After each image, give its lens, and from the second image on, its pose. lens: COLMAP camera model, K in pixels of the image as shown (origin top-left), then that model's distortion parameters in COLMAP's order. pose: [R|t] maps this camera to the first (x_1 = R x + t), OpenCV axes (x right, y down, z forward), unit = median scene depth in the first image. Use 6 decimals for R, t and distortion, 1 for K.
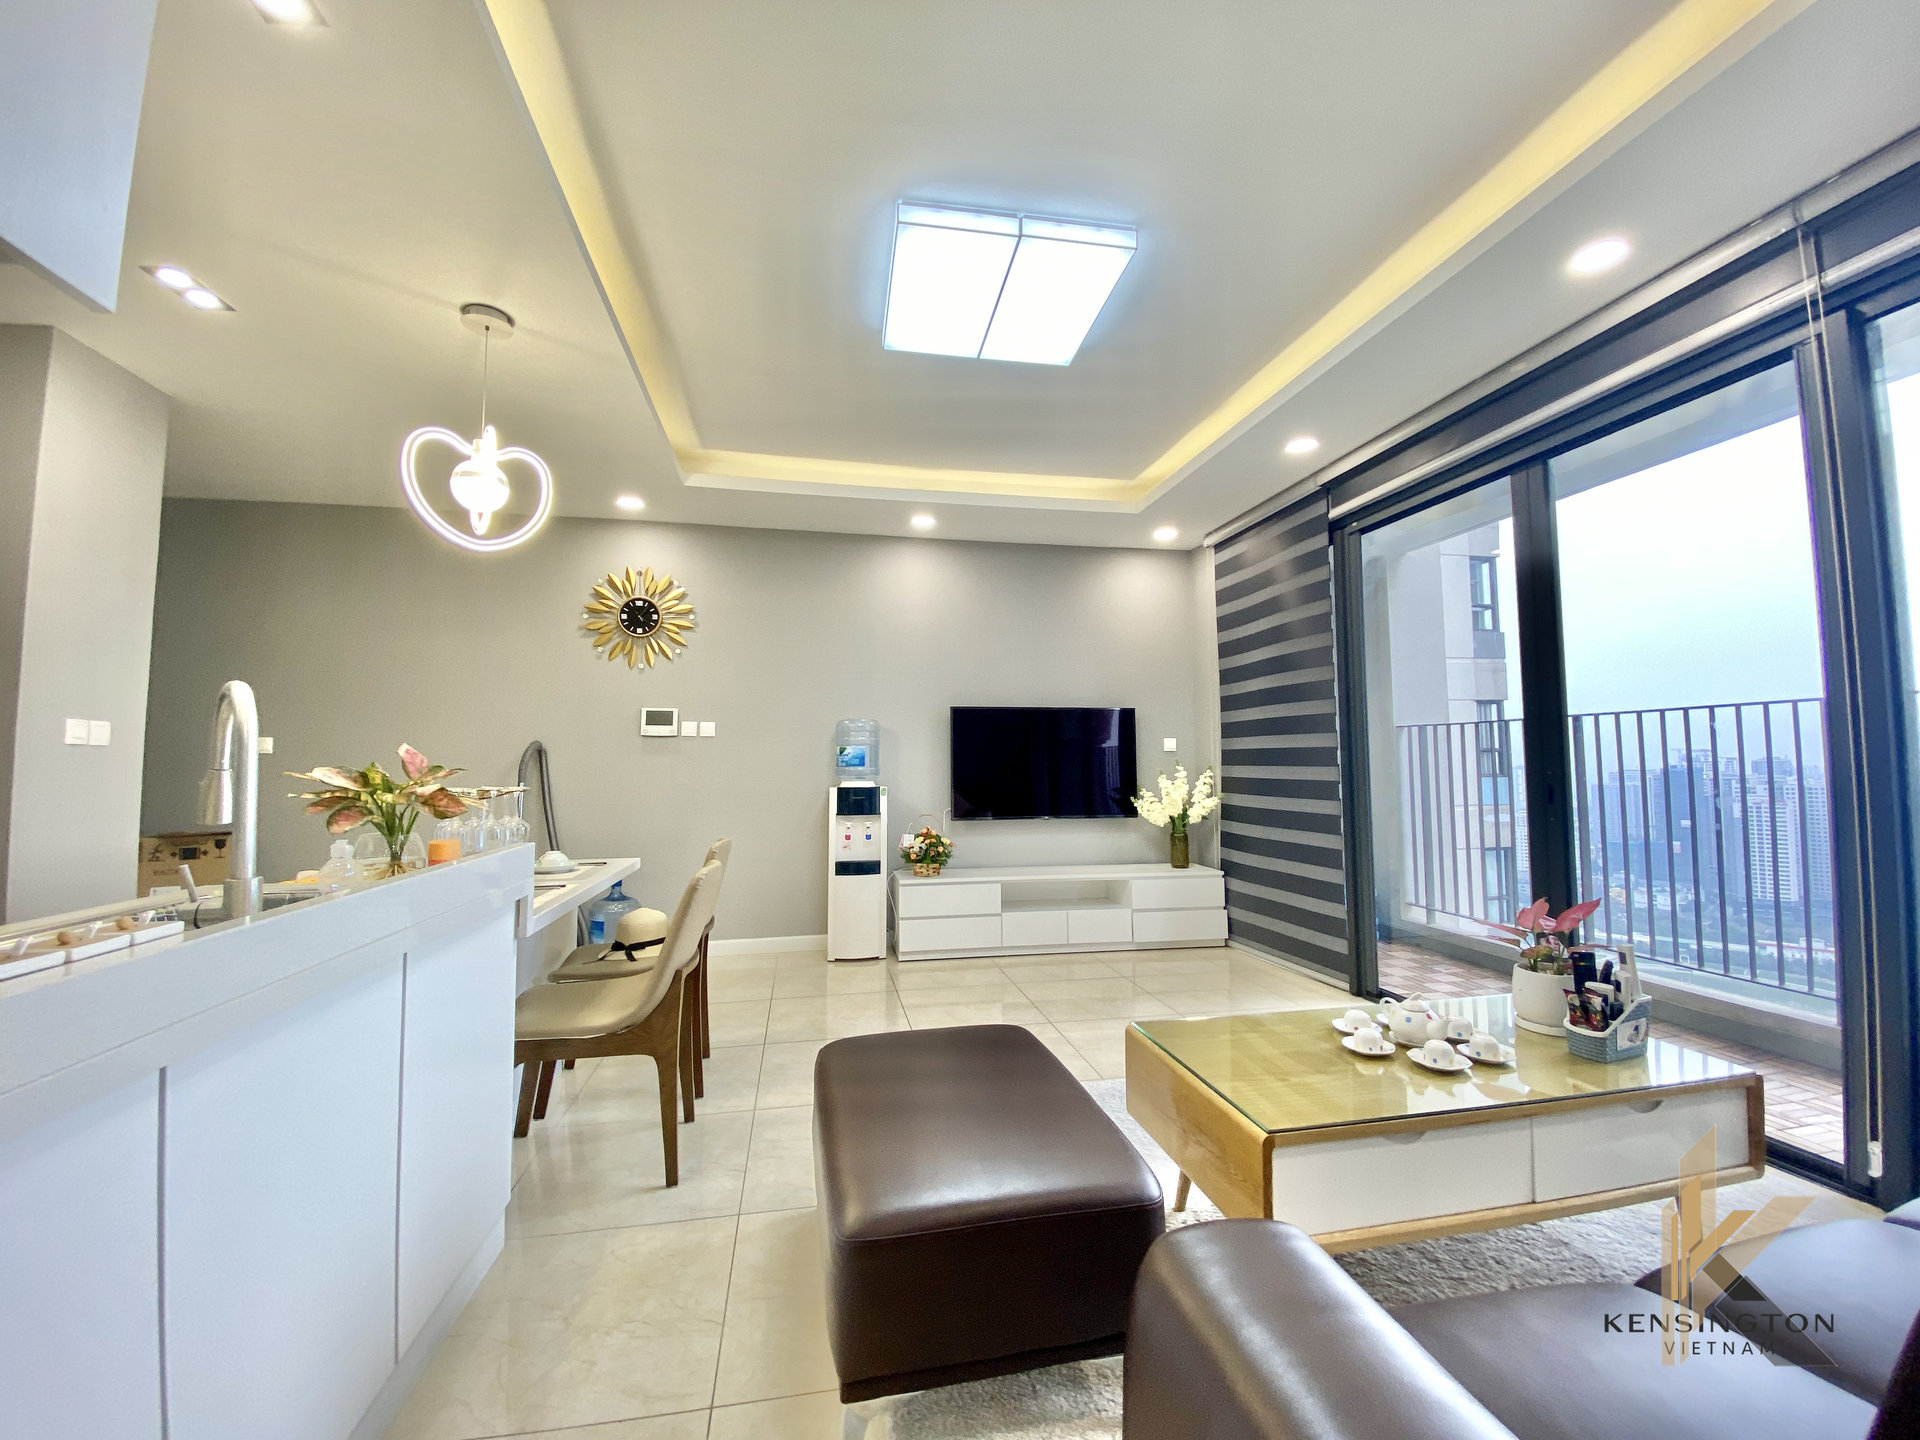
lens RADIAL K [[765.7, 0, 960.0], [0, 765.7, 720.0], [0, 0, 1]] dist [0.044464, -0.041664]
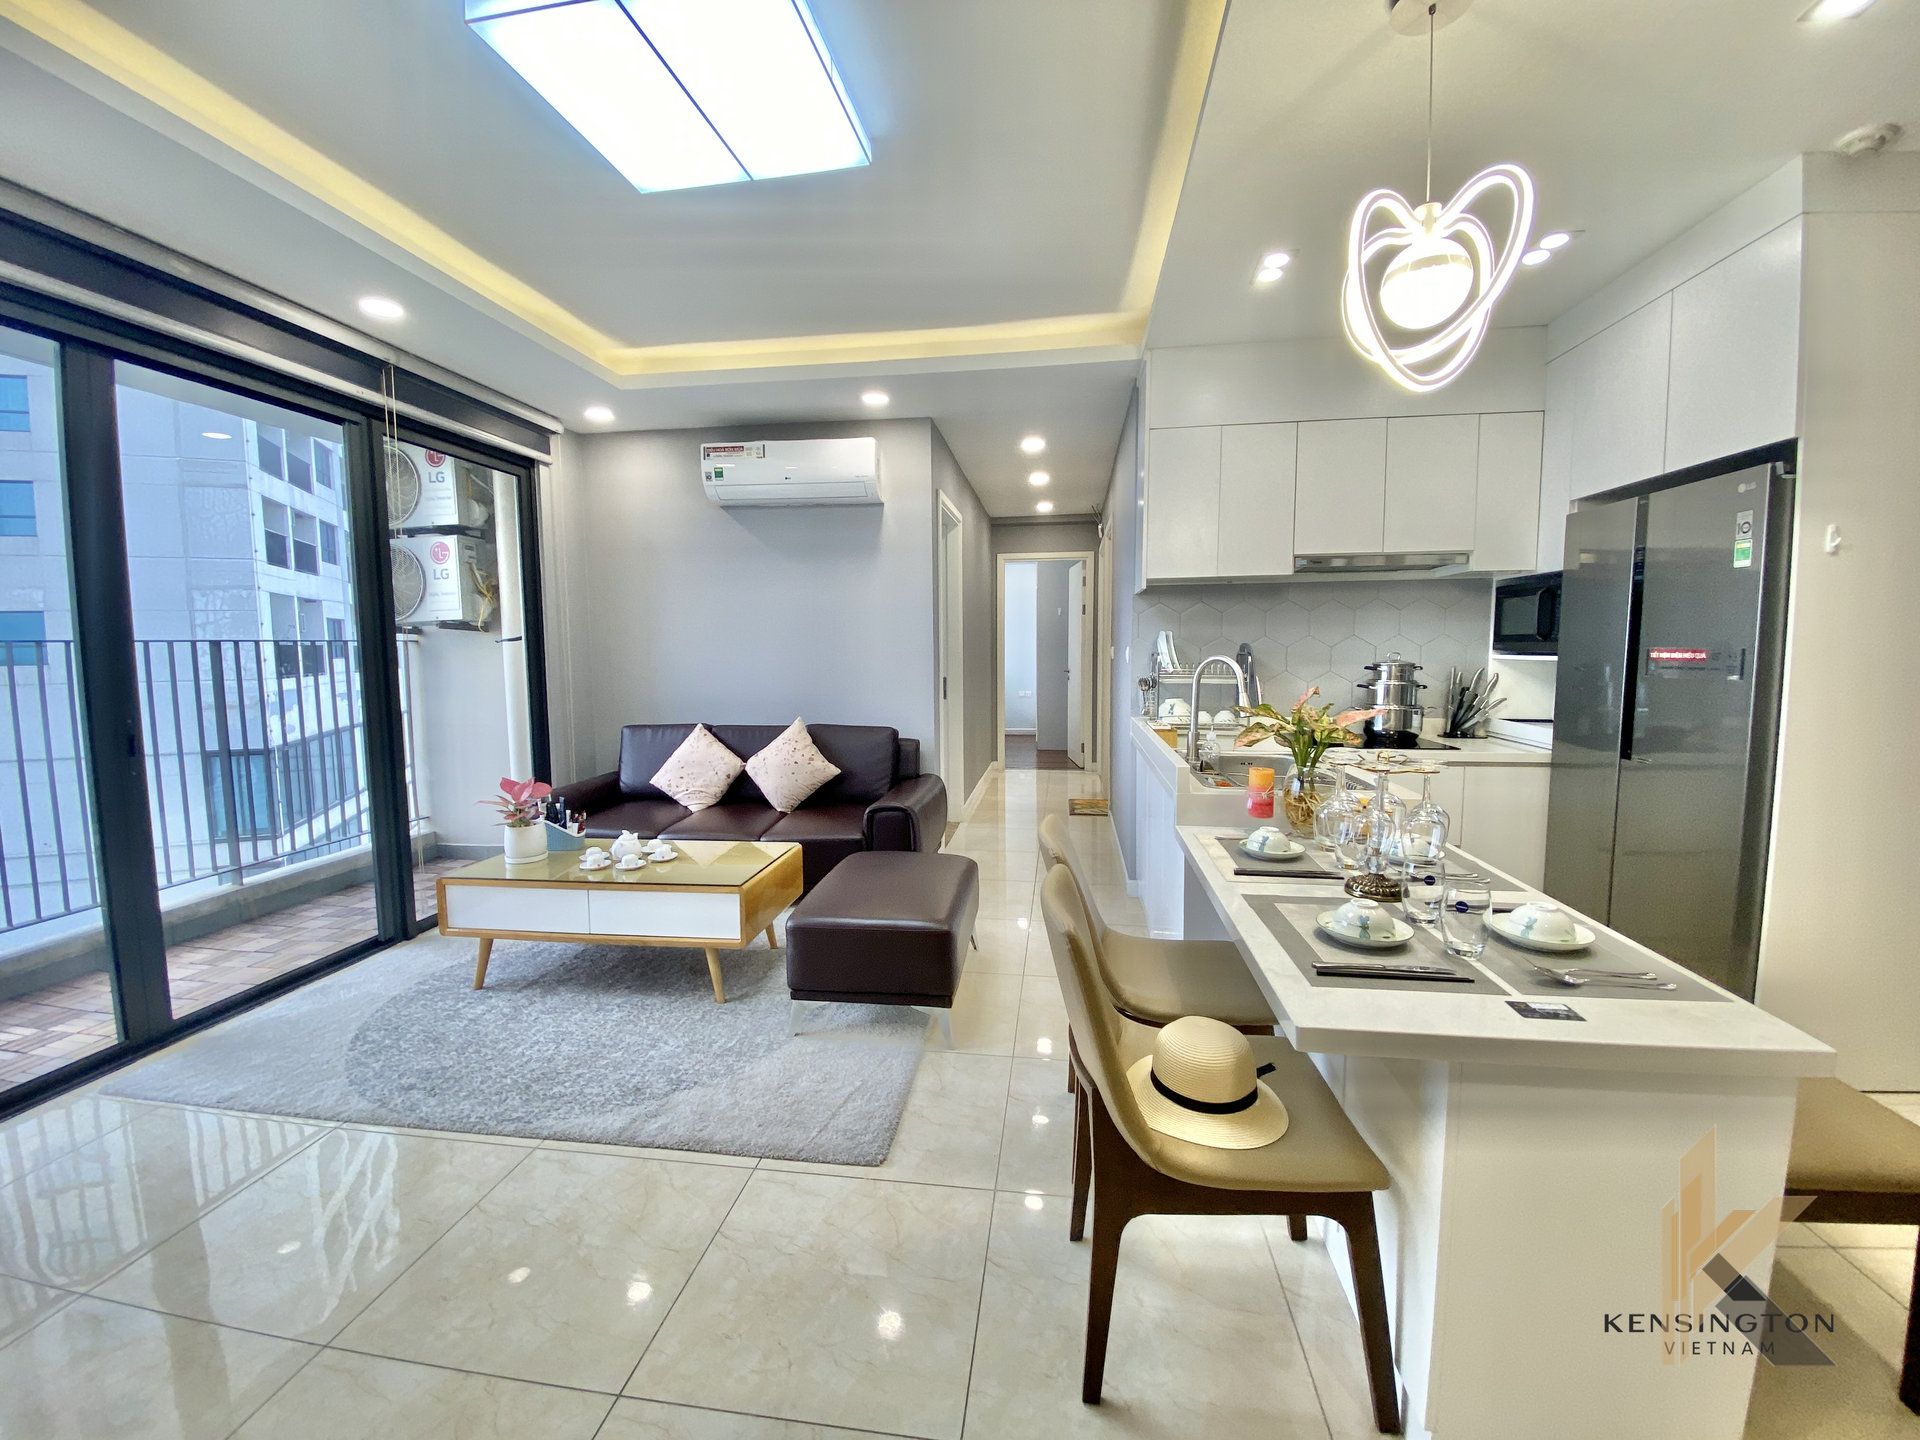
lens RADIAL K [[765.7, 0, 960.0], [0, 765.7, 720.0], [0, 0, 1]] dist [0.044464, -0.041664]
pose [[-0.943181, -0.021870, 0.331559, -0.329255], [-0.011497, 0.999382, 0.033214, 0.035914], [-0.332081, 0.027515, -0.942850, 1.171270]]
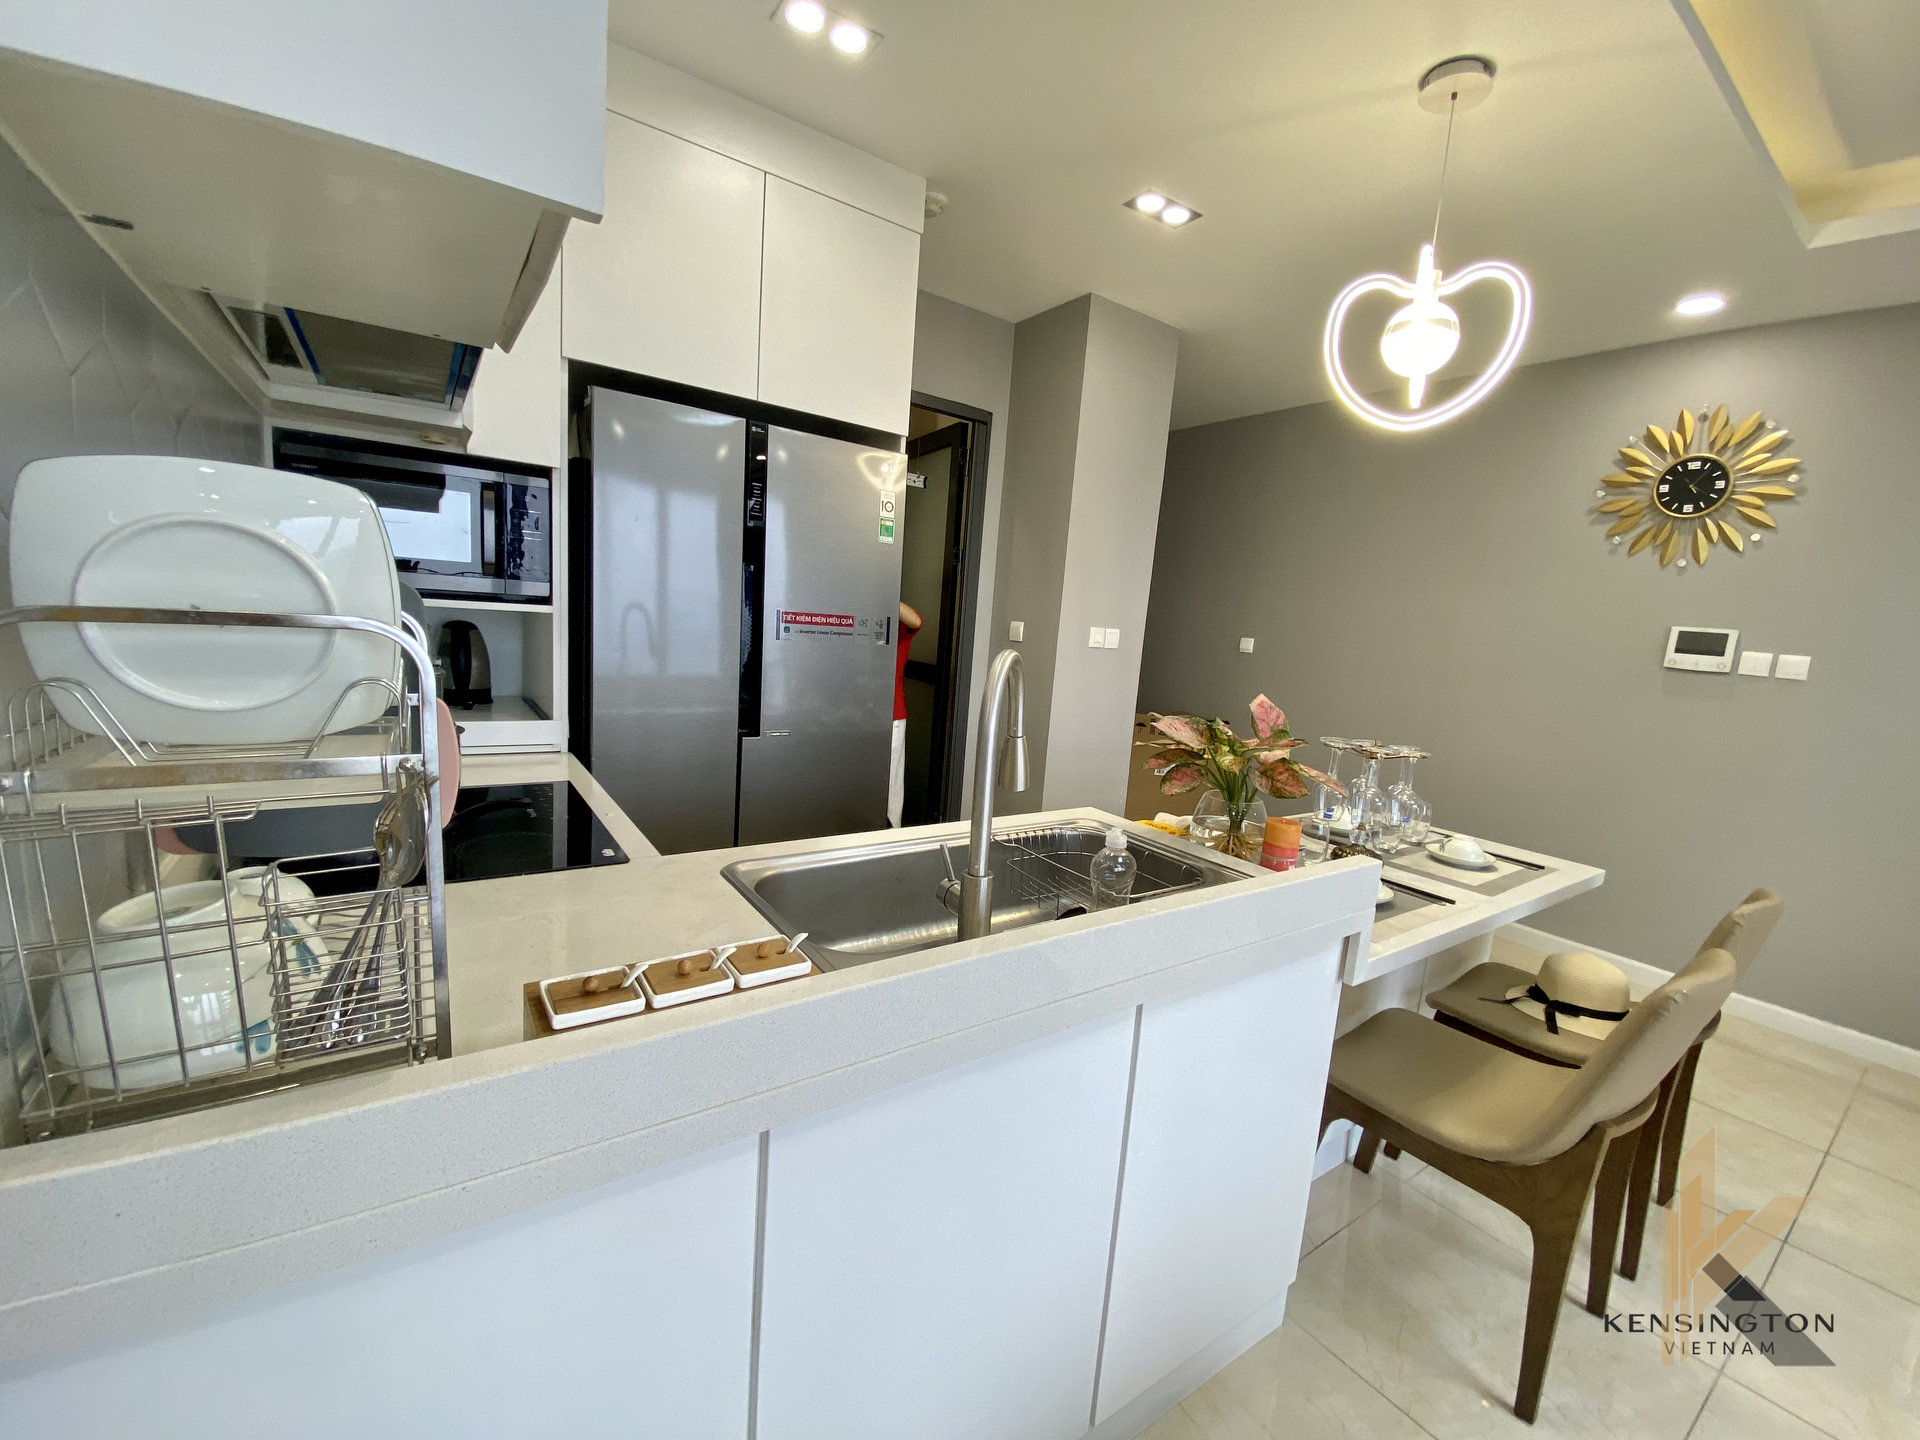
lens RADIAL K [[765.5, 0, 973.2], [0, 765.5, 724.8], [0, 0, 1]] dist [0.017795, -0.019176]
pose [[0.400681, 0.164917, -0.901253, -0.040624], [-0.022237, 0.985128, 0.170378, -0.031771], [0.915948, -0.048226, 0.398389, 0.171887]]
